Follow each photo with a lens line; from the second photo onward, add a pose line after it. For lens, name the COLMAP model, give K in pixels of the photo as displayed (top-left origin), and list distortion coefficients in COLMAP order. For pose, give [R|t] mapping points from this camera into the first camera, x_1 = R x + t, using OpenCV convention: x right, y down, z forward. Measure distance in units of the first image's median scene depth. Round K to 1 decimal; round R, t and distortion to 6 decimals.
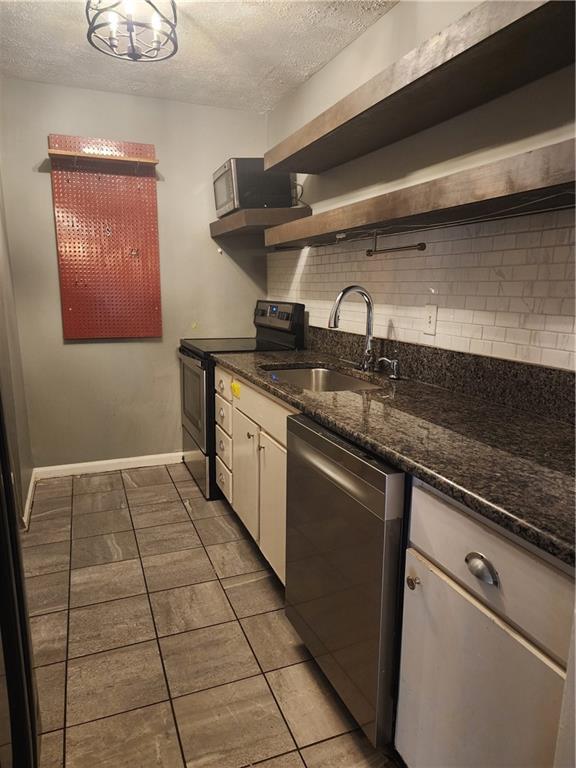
lens RADIAL K [[521.1, 0, 285.6], [0, 521.1, 385.0], [0, 0, 1]] dist [0.059381, 0.000776]
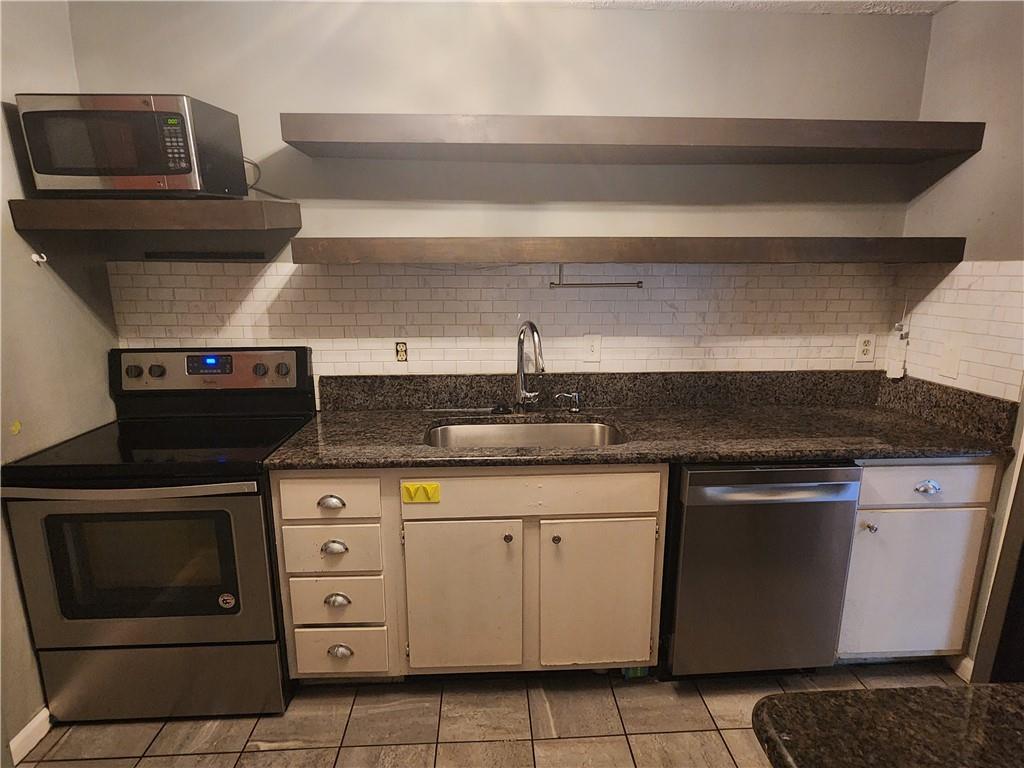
lens RADIAL K [[554.7, 0, 512.7], [0, 554.7, 388.6], [0, 0, 1]] dist [-0.002520, 0.000740]
pose [[0.308344, -0.211660, 0.927429, -0.790485], [0.181720, 0.970084, 0.160979, -0.244108], [-0.933757, 0.118895, 0.337583, 0.751255]]
